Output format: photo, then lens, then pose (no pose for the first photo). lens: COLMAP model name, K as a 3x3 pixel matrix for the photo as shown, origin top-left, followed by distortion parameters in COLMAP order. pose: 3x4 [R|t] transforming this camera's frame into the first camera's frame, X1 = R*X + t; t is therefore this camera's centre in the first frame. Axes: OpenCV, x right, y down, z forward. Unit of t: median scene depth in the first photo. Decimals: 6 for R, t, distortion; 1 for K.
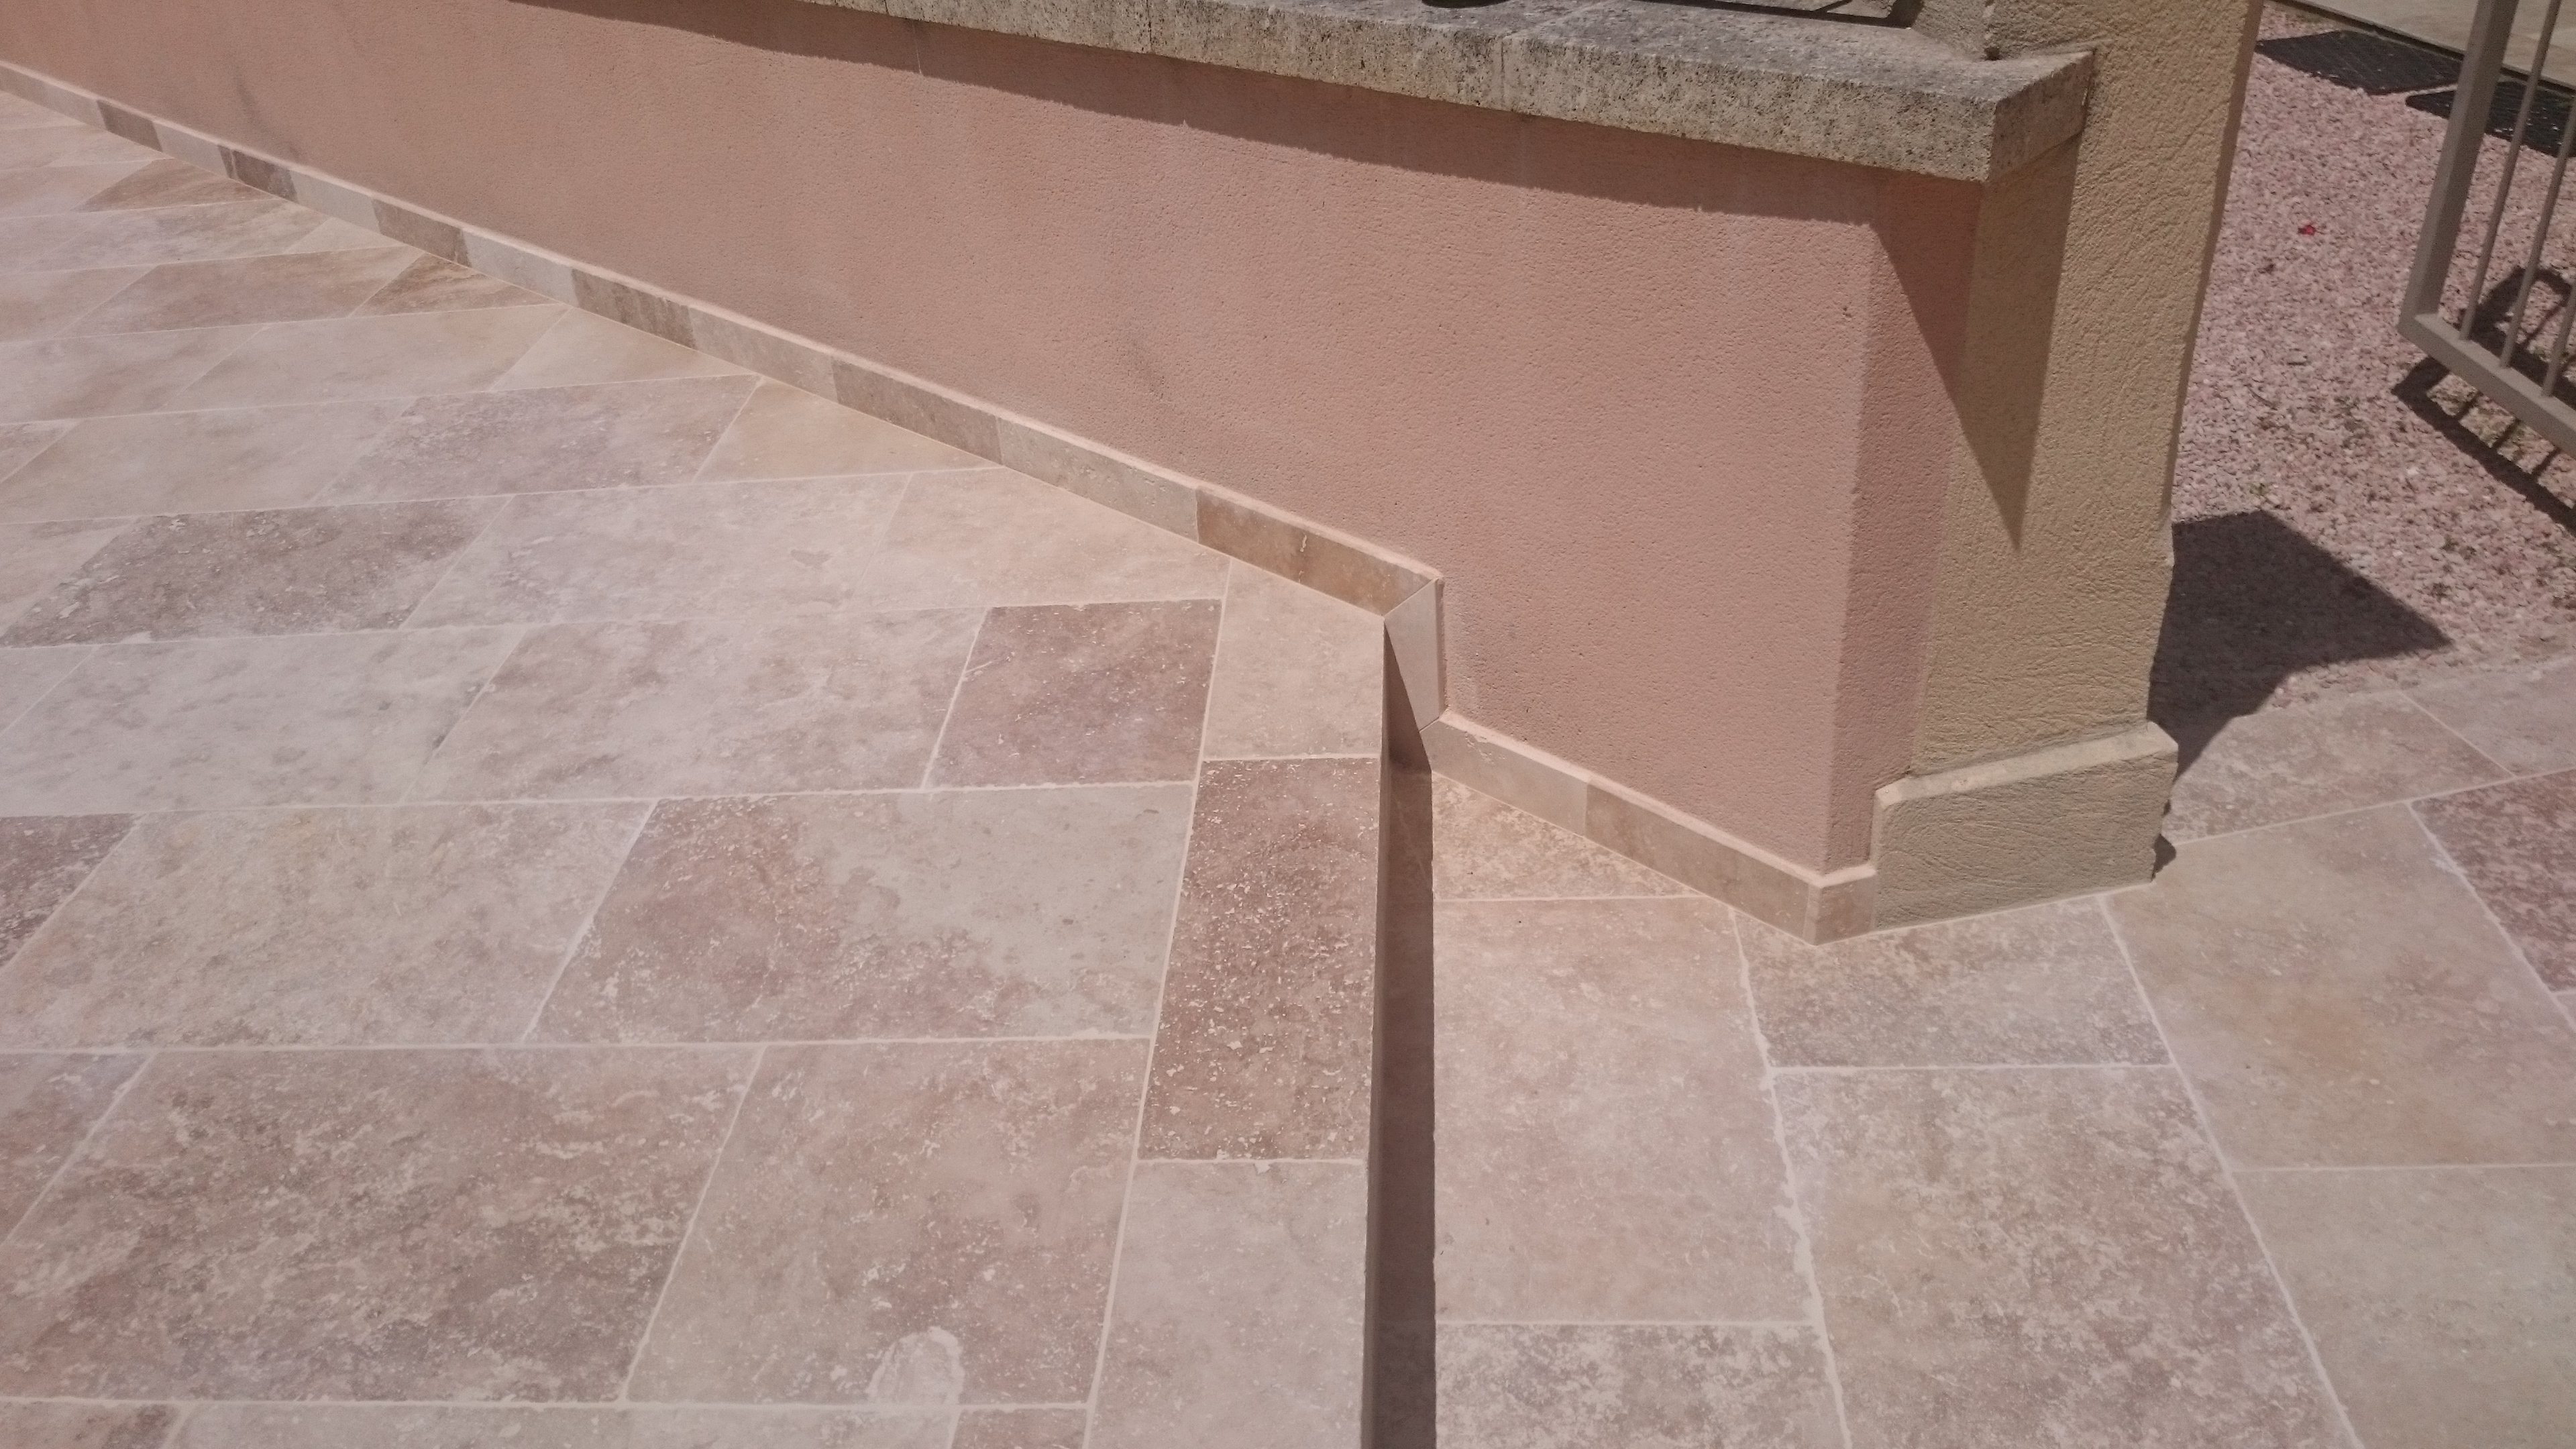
lens RADIAL K [[1909.1, 0, 1276.3], [0, 1909.1, 748.8], [0, 0, 1]] dist [-0.001056, -0.007667]
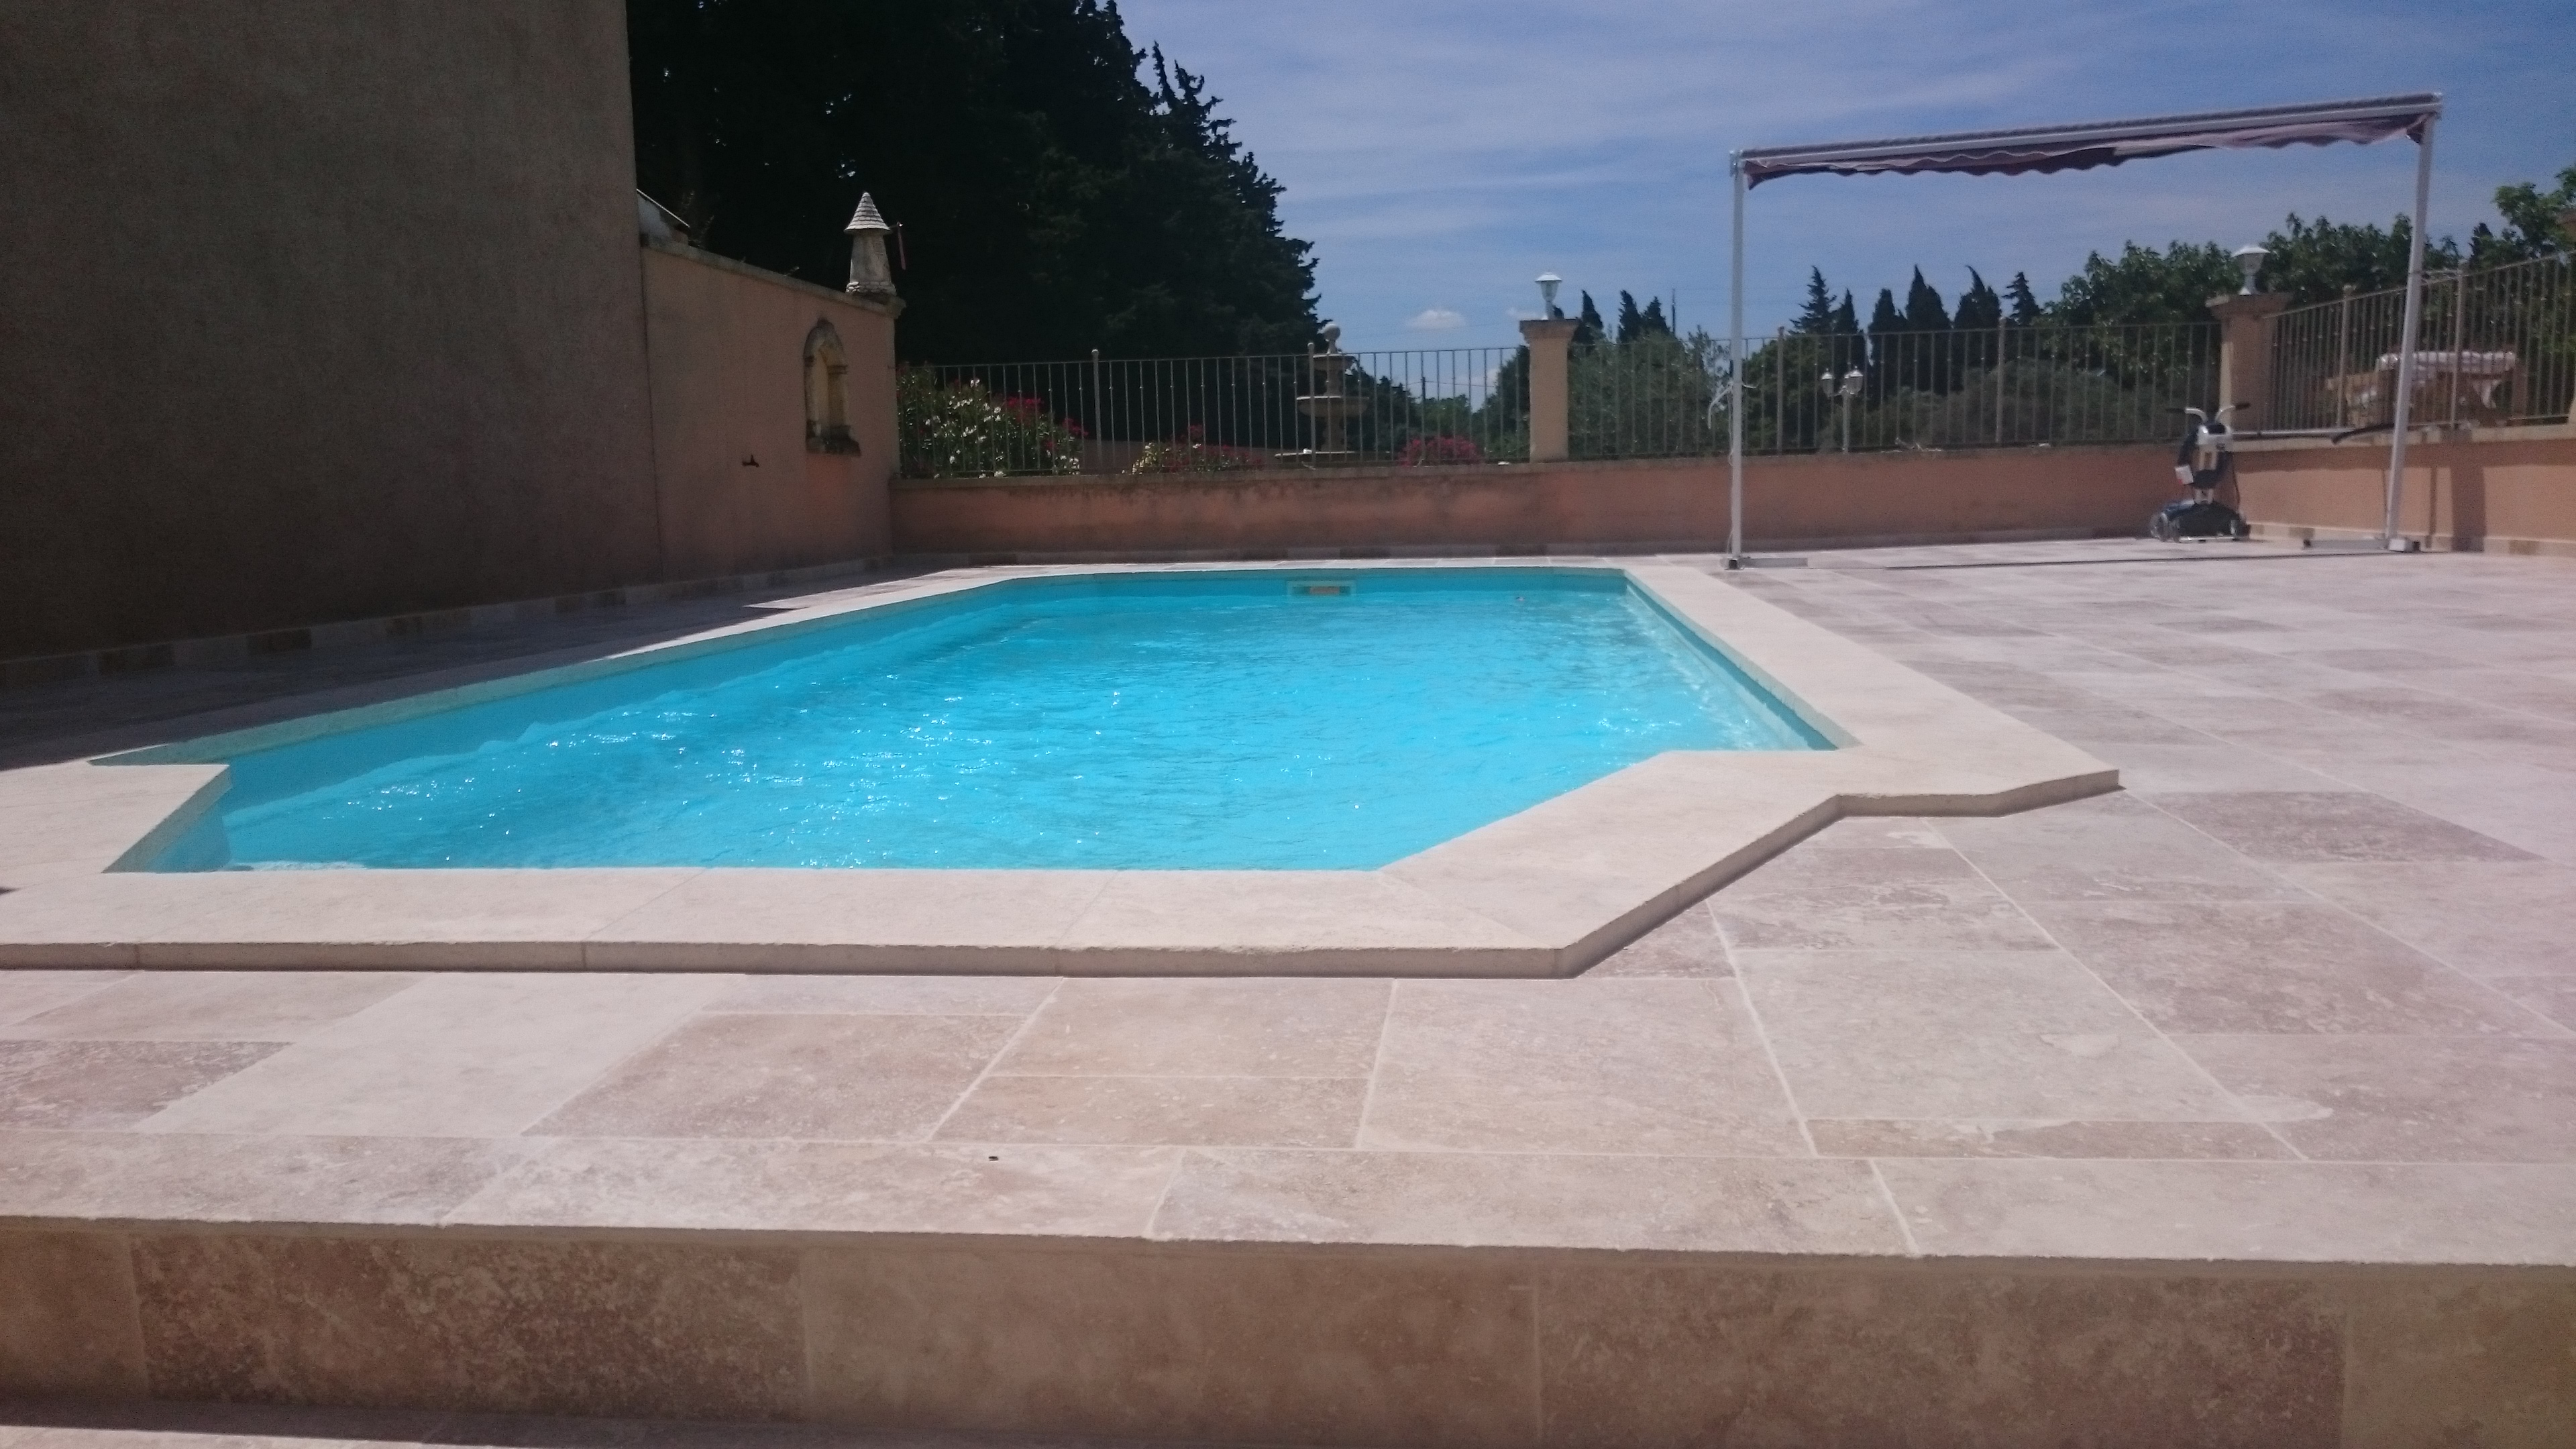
lens RADIAL K [[1894.7, 0, 1276.2], [0, 1894.7, 750.9], [0, 0, 1]] dist [0.009530, 0.001315]
pose [[-0.059356, 0.216958, -0.974375, 0.830961], [-0.511703, 0.831486, 0.216313, 0.175734], [0.857110, 0.511430, 0.061664, 0.231817]]
